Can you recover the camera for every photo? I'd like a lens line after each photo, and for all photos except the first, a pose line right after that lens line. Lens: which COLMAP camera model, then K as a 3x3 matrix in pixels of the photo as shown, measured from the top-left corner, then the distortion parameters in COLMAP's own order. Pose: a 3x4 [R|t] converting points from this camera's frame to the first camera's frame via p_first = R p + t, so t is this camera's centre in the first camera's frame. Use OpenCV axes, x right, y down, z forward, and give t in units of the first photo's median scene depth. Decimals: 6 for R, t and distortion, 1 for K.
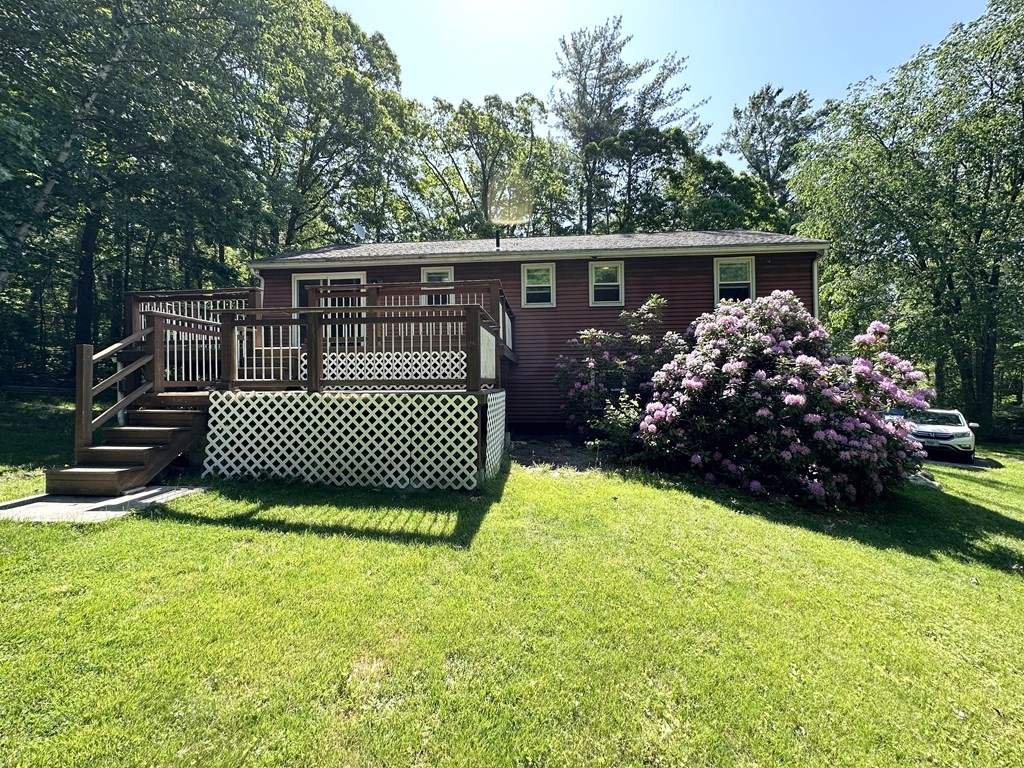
lens RADIAL K [[406.0, 0, 511.5], [0, 406.0, 381.5], [0, 0, 1]] dist [-0.003056, -0.000095]
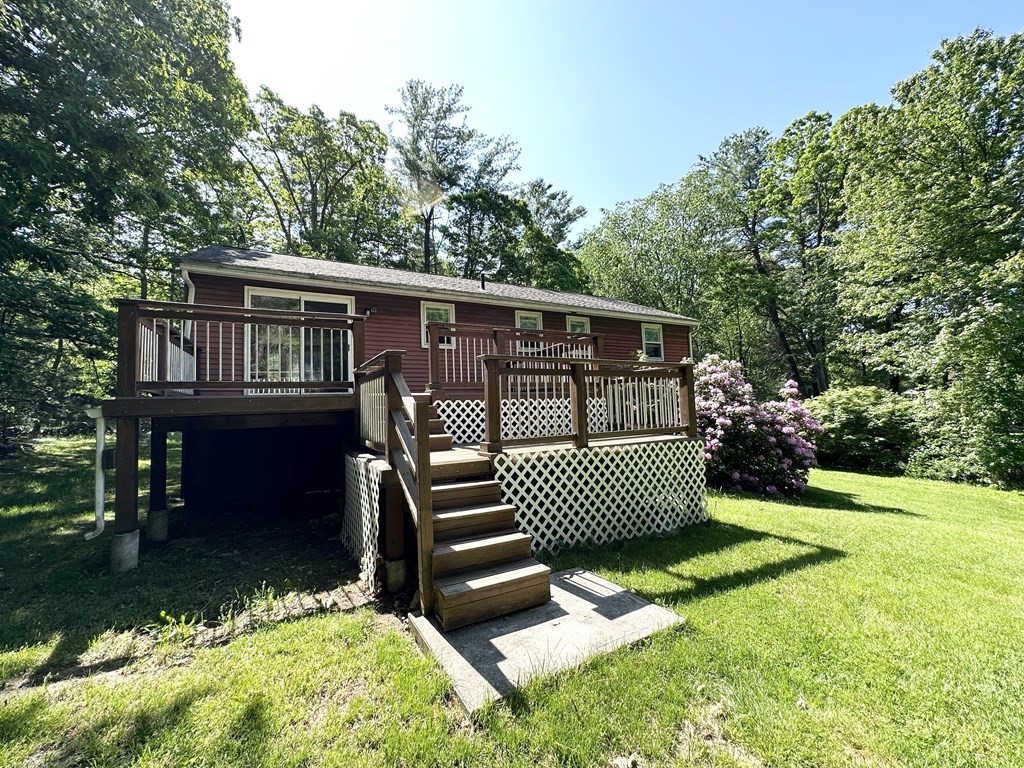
lens RADIAL K [[406.0, 0, 504.6], [0, 406.0, 385.2], [0, 0, 1]] dist [-0.003056, -0.000095]
pose [[0.833732, 0.012811, 0.552021, -0.373528], [0.024207, 0.997922, -0.059720, -0.021450], [-0.551639, 0.063153, 0.831689, 0.096136]]
